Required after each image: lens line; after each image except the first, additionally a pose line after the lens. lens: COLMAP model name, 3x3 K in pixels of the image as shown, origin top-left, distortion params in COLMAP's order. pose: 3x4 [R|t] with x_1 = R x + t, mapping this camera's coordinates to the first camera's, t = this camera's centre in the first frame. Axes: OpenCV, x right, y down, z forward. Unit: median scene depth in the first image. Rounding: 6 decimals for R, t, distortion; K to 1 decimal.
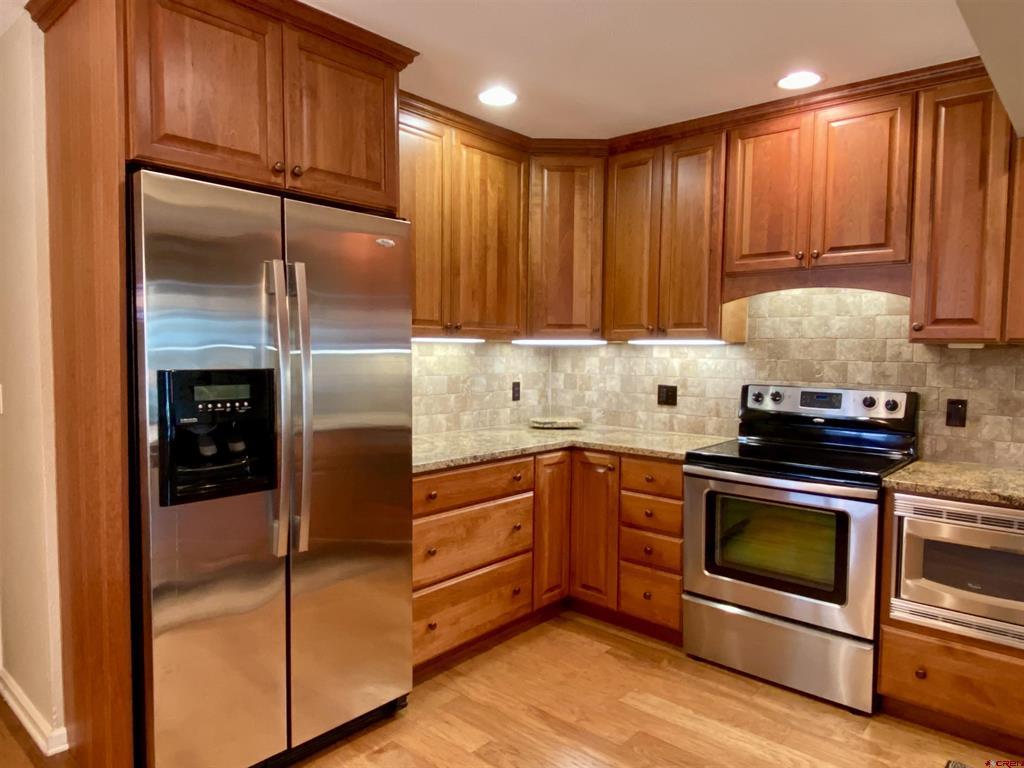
lens RADIAL K [[672.3, 0, 506.4], [0, 672.3, 384.7], [0, 0, 1]] dist [0.093917, -0.116450]
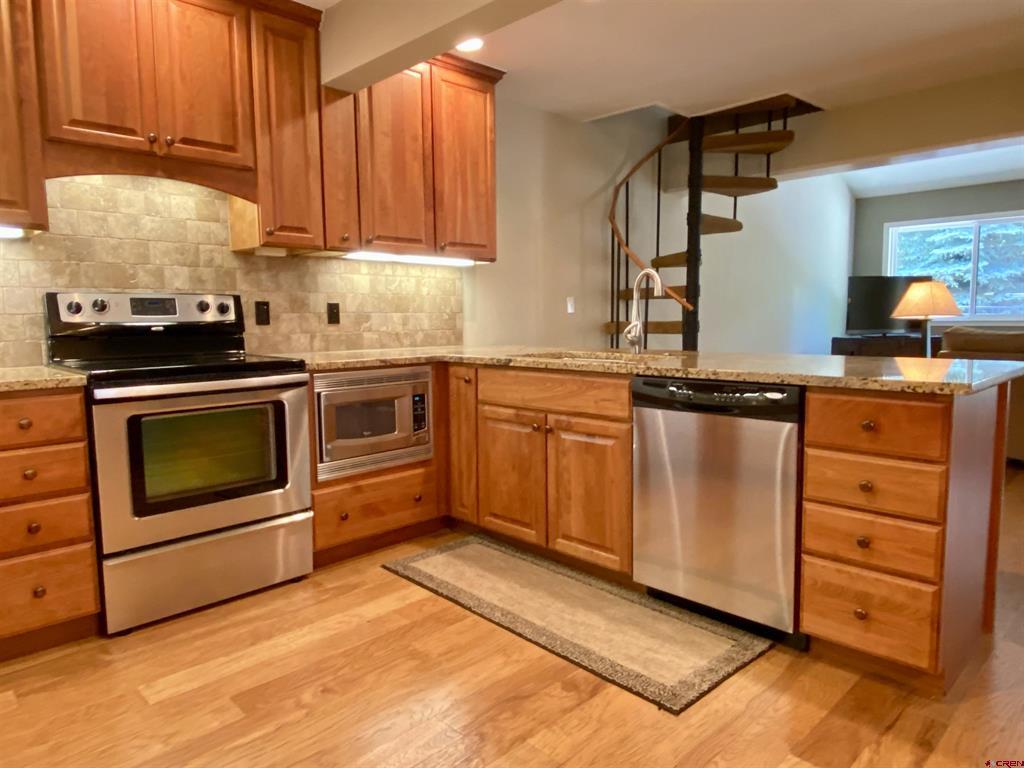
lens RADIAL K [[672.3, 0, 506.4], [0, 672.3, 384.7], [0, 0, 1]] dist [0.093917, -0.116450]
pose [[0.070189, -0.114042, 0.990993, -0.429931], [0.069035, 0.991617, 0.109224, 0.059106], [-0.995142, 0.060746, 0.077474, 0.469946]]
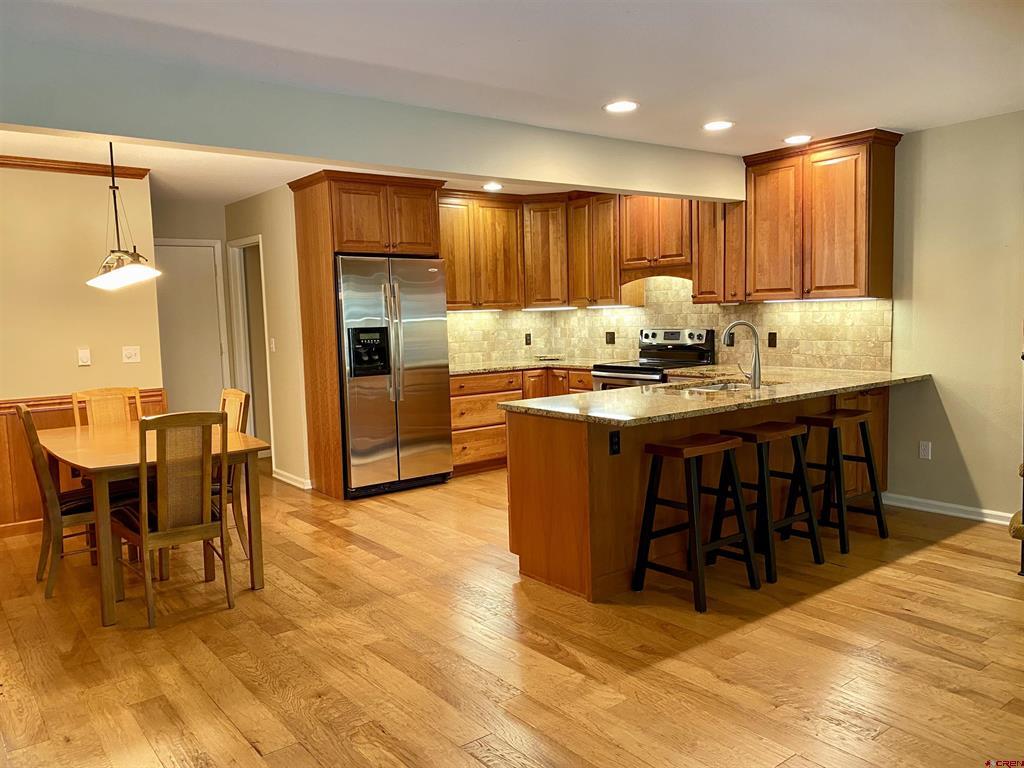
lens RADIAL K [[783.8, 0, 498.8], [0, 783.8, 381.4], [0, 0, 1]] dist [0.105095, -0.197123]
pose [[0.979362, -0.020970, -0.201021, 0.430387], [0.027918, 0.999104, 0.031795, 0.065248], [0.200174, -0.036751, 0.979071, -1.191940]]
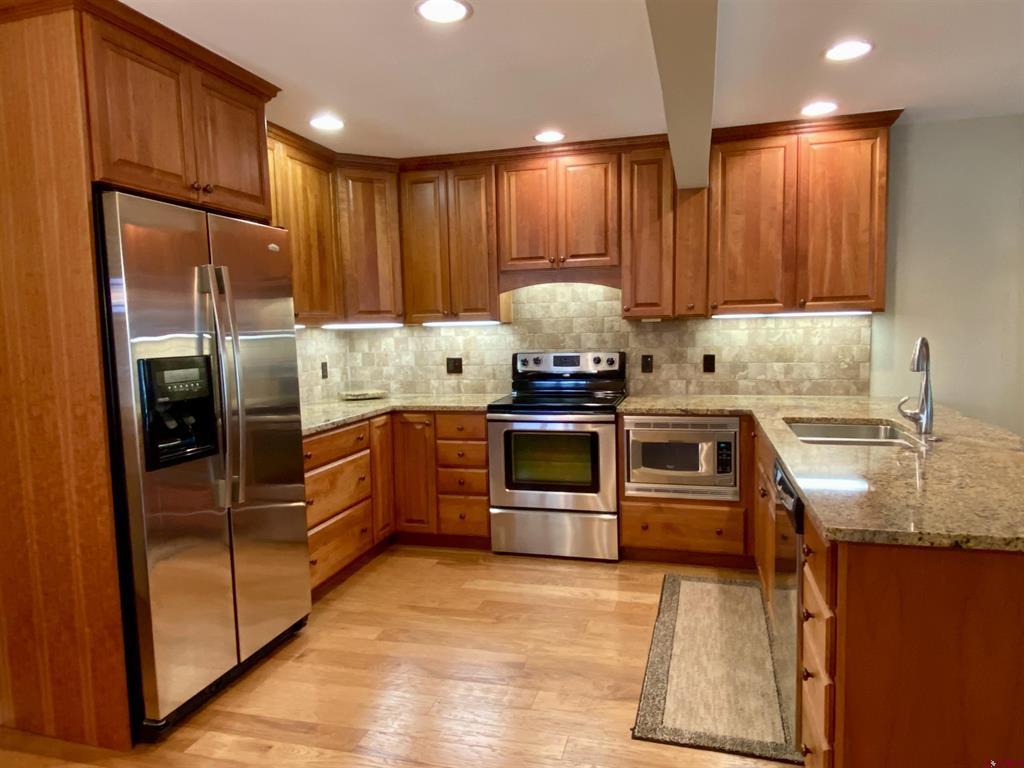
lens RADIAL K [[672.3, 0, 506.4], [0, 672.3, 384.7], [0, 0, 1]] dist [0.093917, -0.116450]
pose [[0.899267, -0.070126, 0.431741, -0.266868], [0.058282, 0.997473, 0.040620, 0.007293], [-0.433499, -0.011366, 0.901082, -0.217003]]
